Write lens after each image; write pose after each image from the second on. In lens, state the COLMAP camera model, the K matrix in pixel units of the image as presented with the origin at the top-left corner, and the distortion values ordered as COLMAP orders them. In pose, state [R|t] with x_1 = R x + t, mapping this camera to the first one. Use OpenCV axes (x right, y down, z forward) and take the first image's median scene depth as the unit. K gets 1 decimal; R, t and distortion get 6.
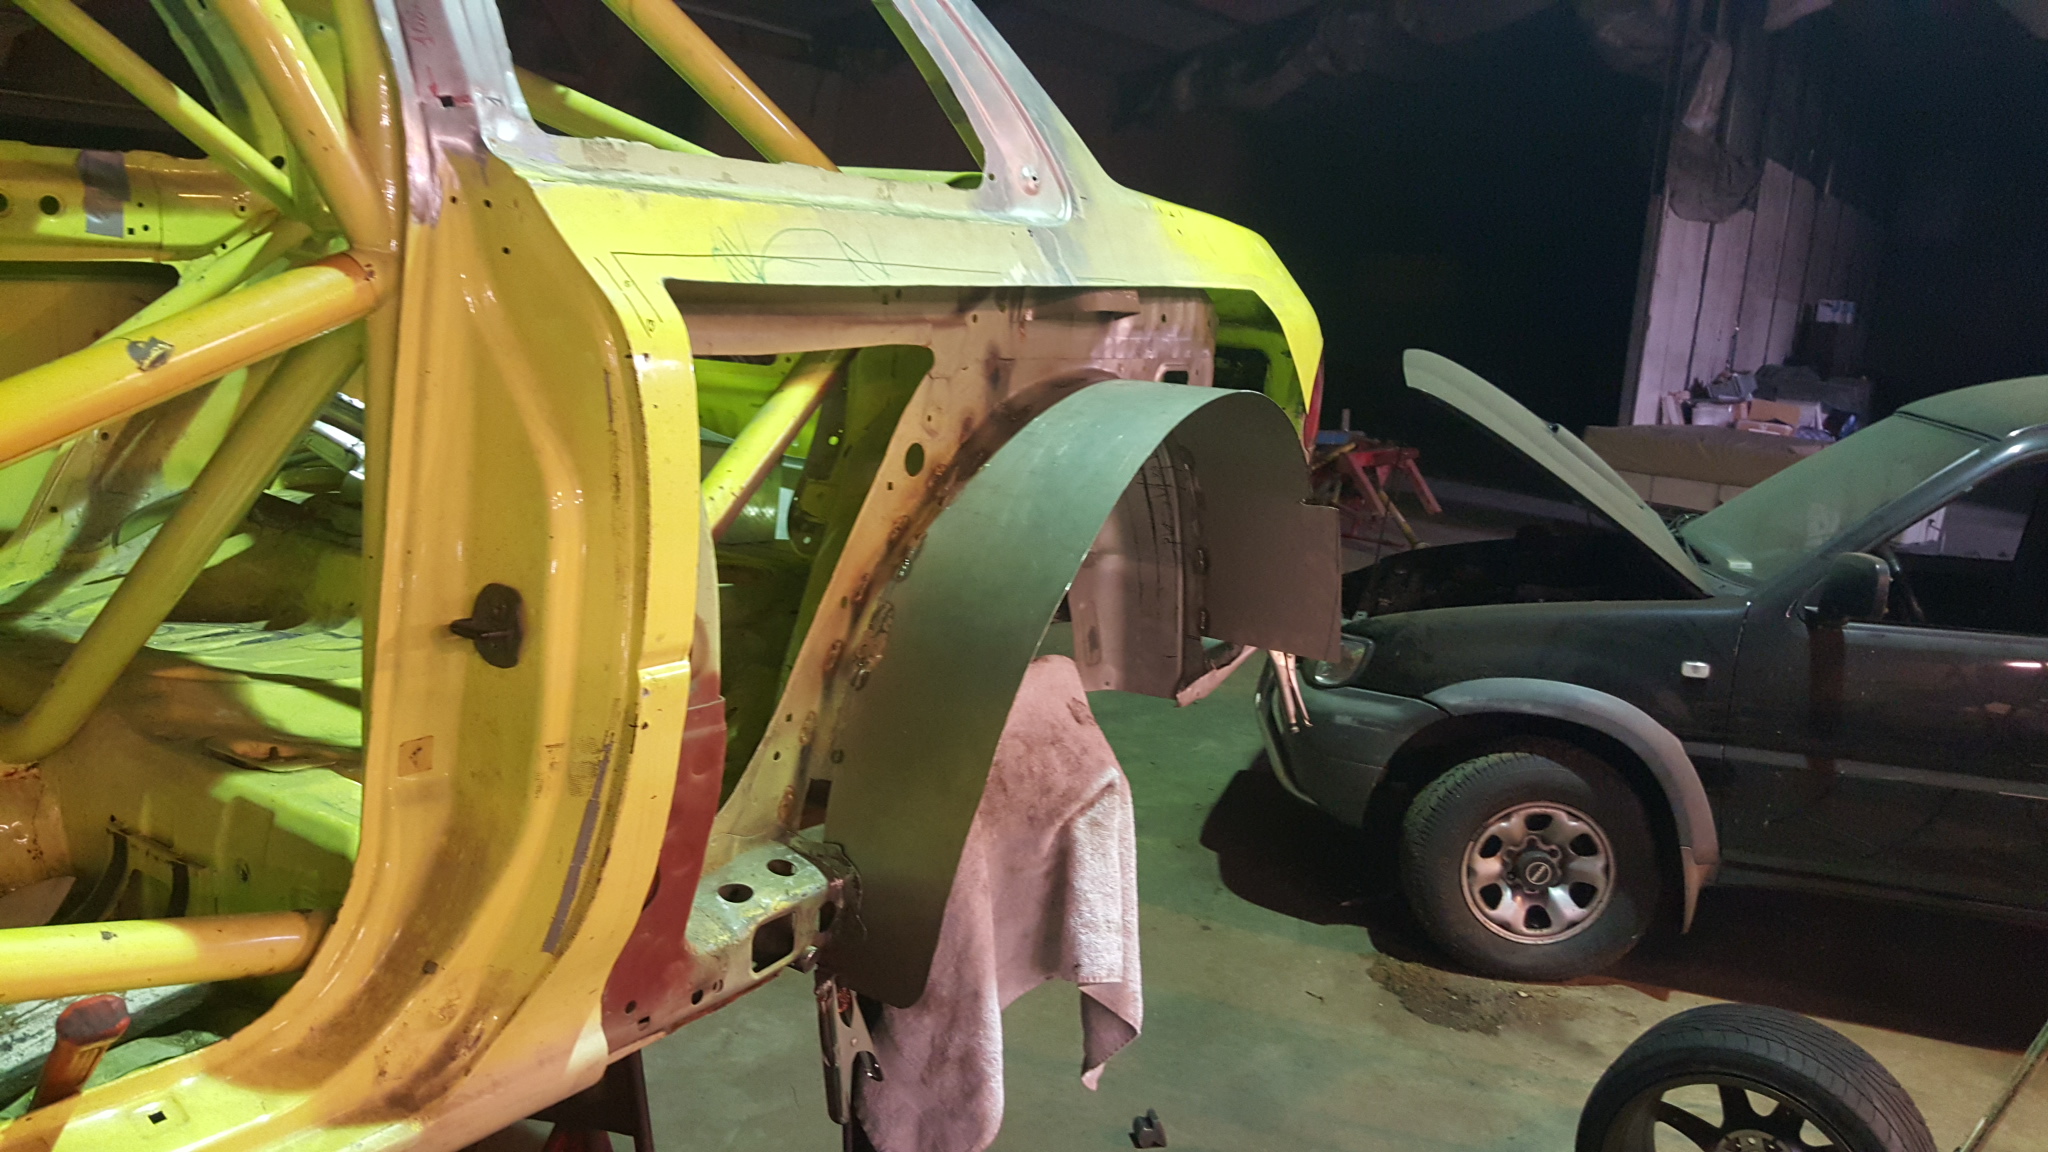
lens RADIAL K [[1534.0, 0, 1025.9], [0, 1534.0, 544.4], [0, 0, 1]] dist [0.063359, -0.146876]
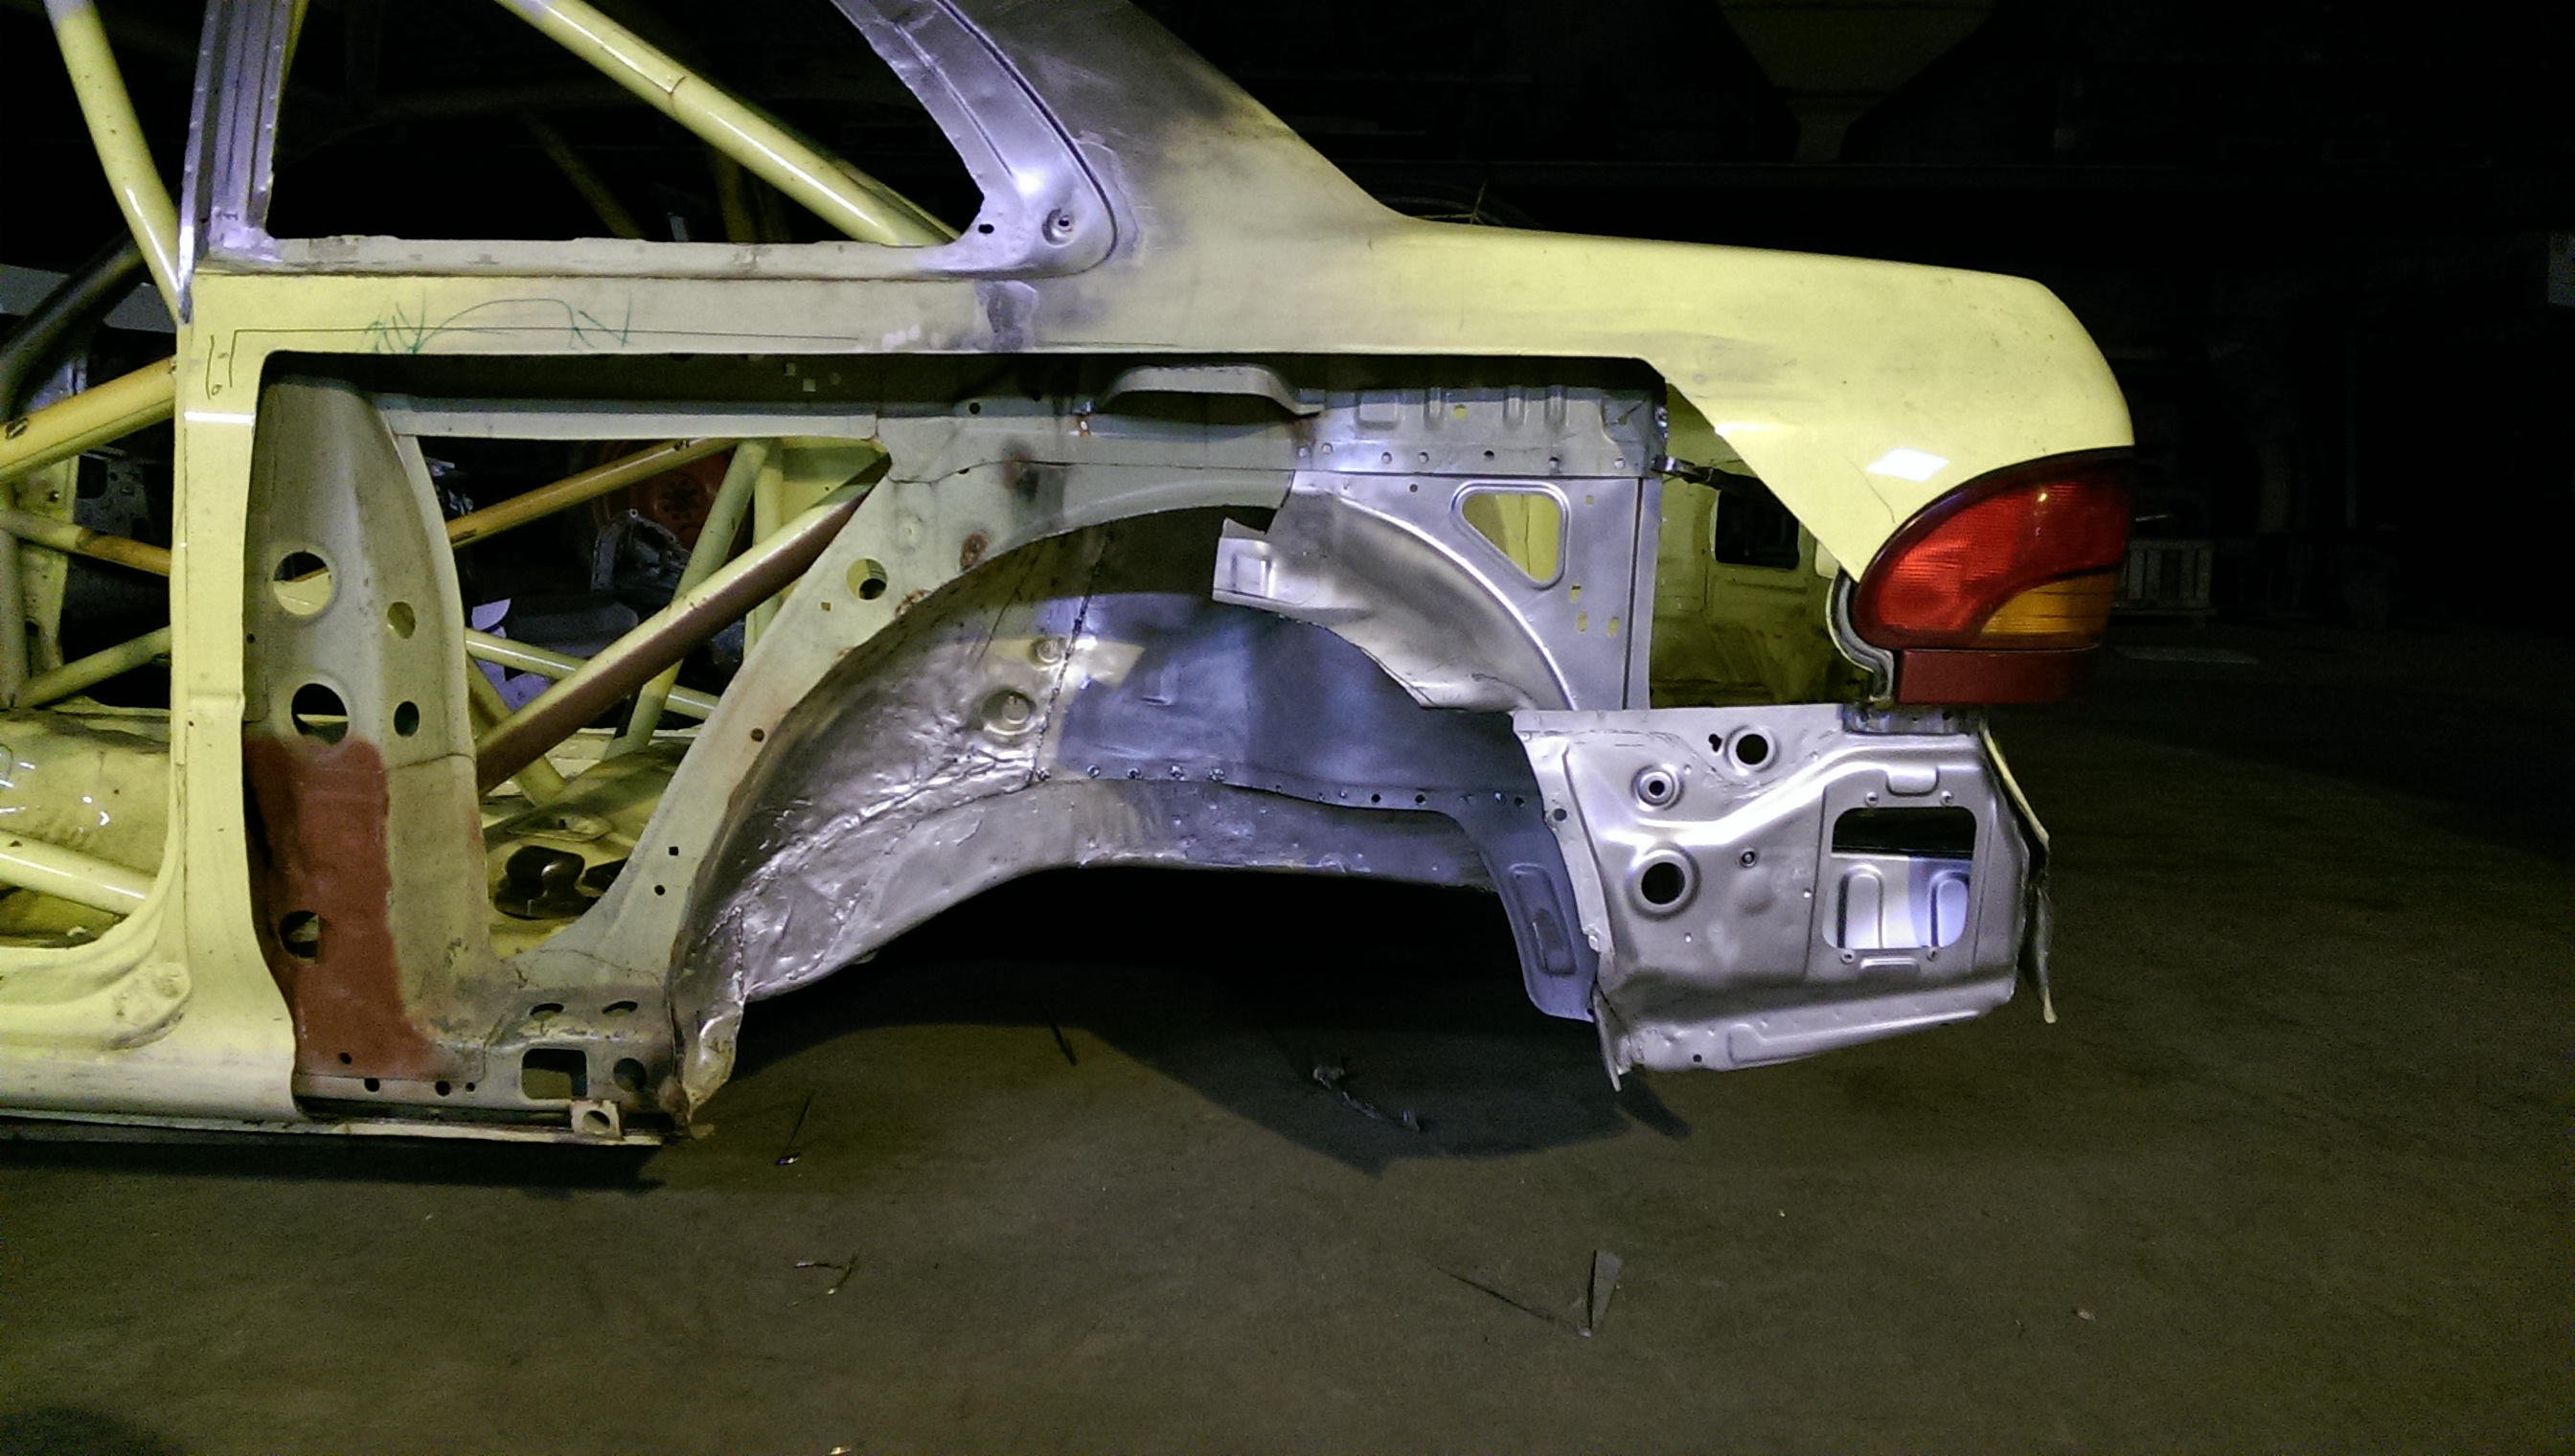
lens RADIAL K [[1833.6, 0, 1302.5], [0, 1833.6, 724.5], [0, 0, 1]] dist [0.000691, -0.004344]
pose [[0.505814, 0.056232, -0.860808, 0.910779], [-0.141903, 0.989703, -0.018731, 0.006638], [0.850891, 0.131626, 0.508586, 0.722397]]
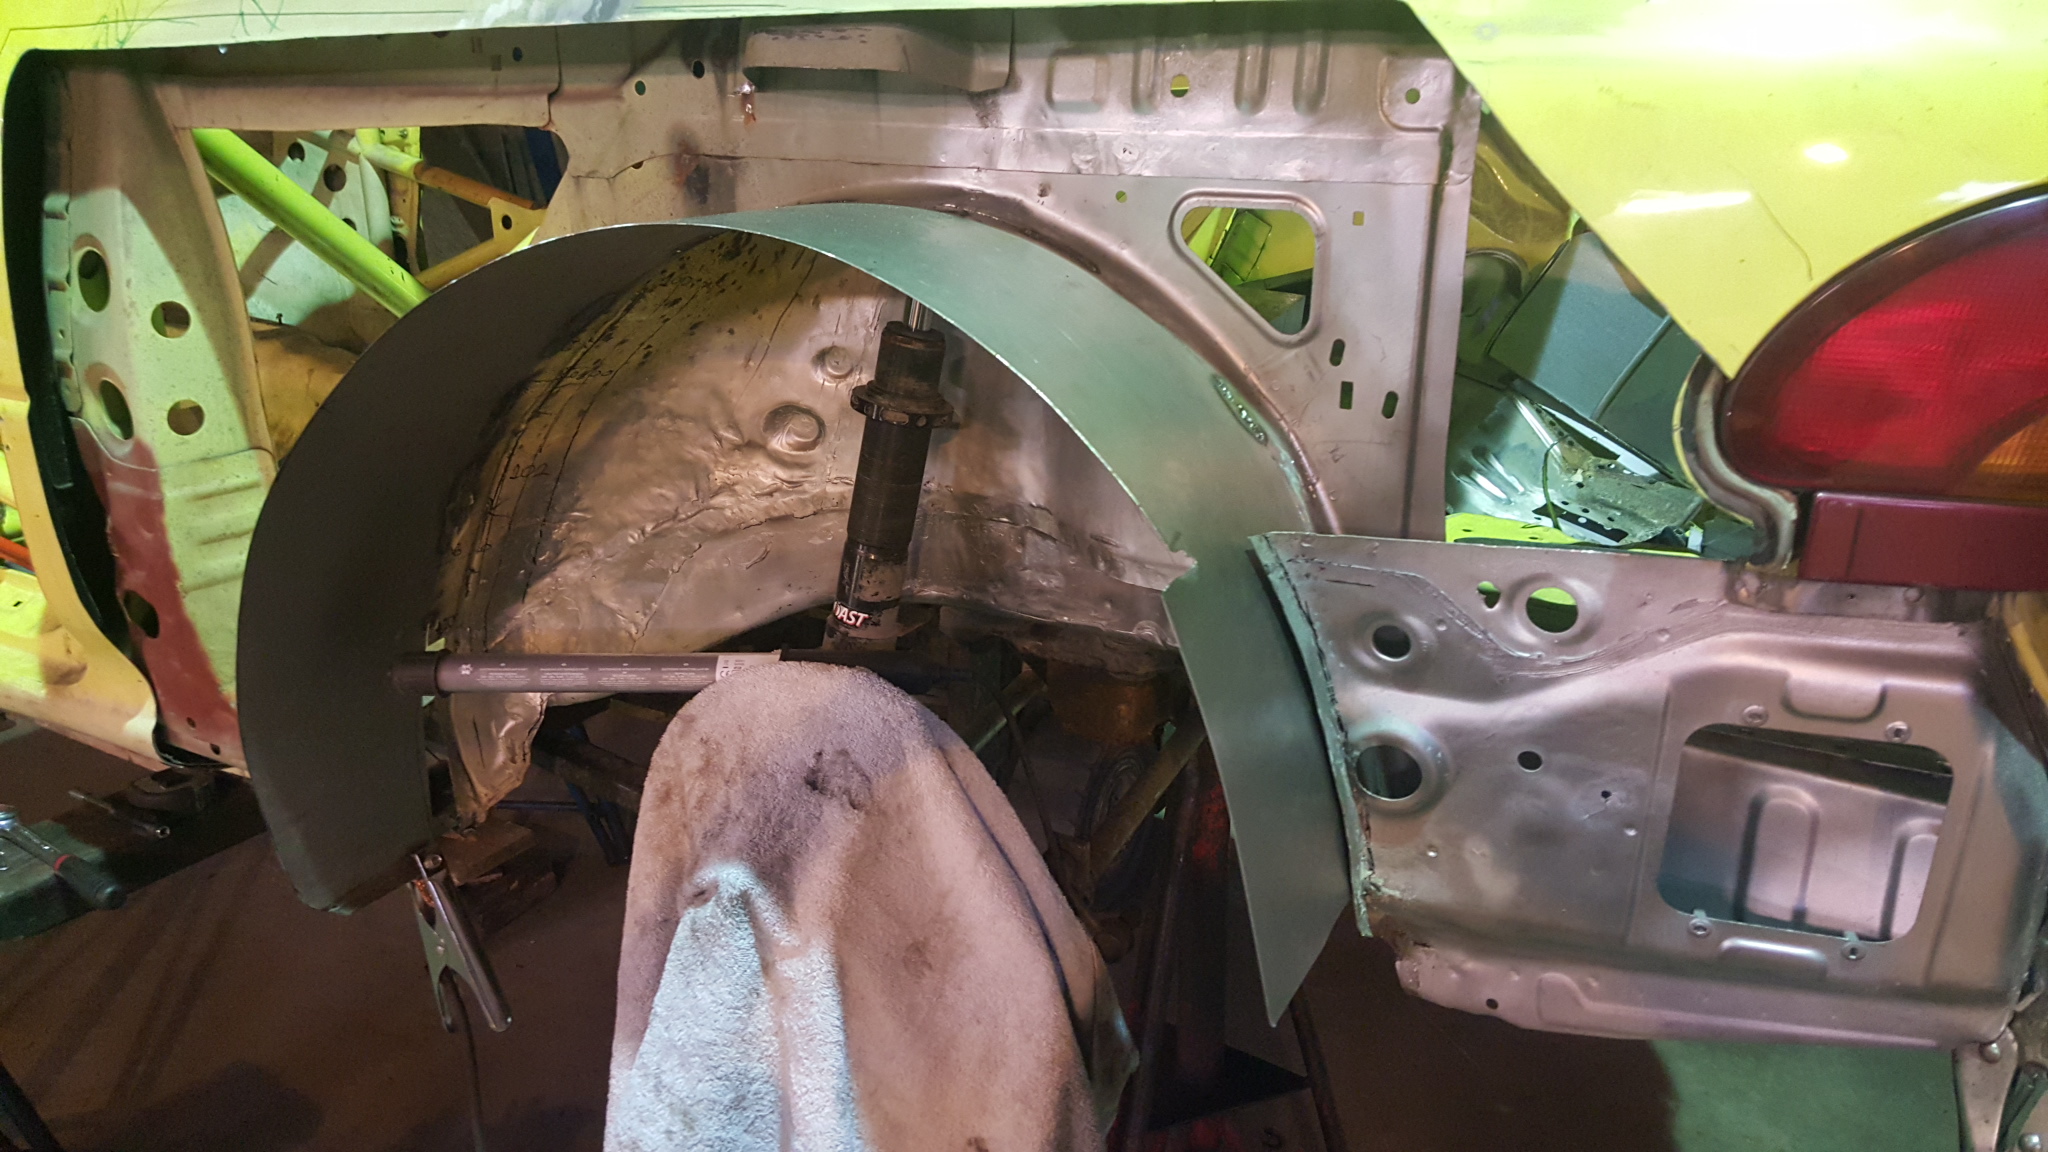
lens RADIAL K [[1534.0, 0, 1025.9], [0, 1534.0, 544.4], [0, 0, 1]] dist [0.063359, -0.146876]
pose [[0.096352, 0.235025, -0.967202, 0.692594], [-0.168223, 0.961590, 0.216903, -0.137310], [0.981029, 0.141806, 0.132187, 1.156867]]
